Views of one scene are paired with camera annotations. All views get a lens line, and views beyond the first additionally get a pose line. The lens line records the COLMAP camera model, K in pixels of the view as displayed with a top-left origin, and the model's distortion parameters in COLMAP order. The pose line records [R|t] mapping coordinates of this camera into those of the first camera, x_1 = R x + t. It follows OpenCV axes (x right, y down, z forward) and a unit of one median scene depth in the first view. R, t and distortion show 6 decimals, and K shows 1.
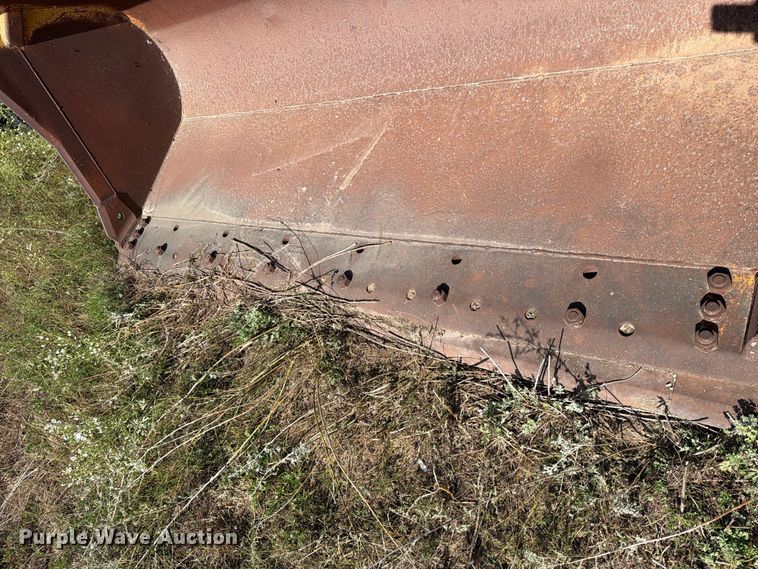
lens RADIAL K [[527.1, 0, 381.4], [0, 527.1, 322.4], [0, 0, 1]] dist [0.066439, -0.090242]
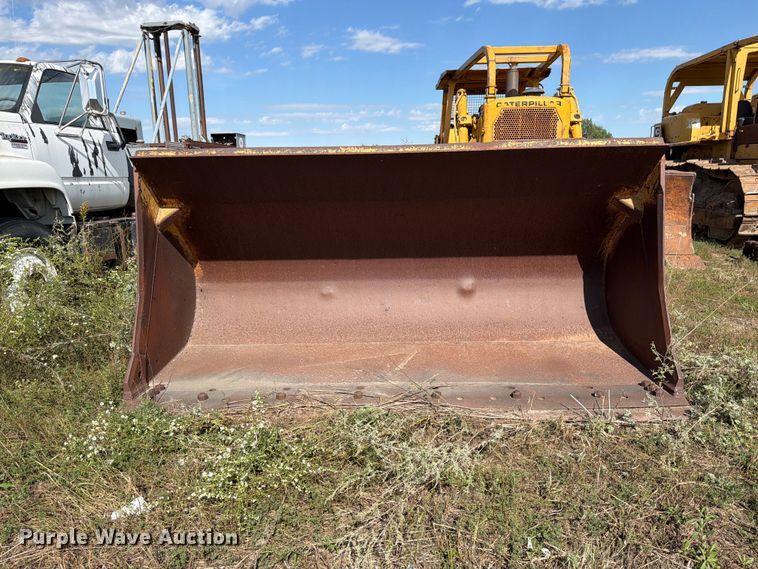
lens RADIAL K [[558.5, 0, 379.0], [0, 558.5, 284.5], [0, 0, 1]] dist [0.072852, -0.065296]
pose [[0.806696, 0.416319, 0.419427, -0.959086], [0.132637, 0.564076, -0.815000, 0.969429], [-0.575889, 0.713089, 0.399819, 0.252688]]
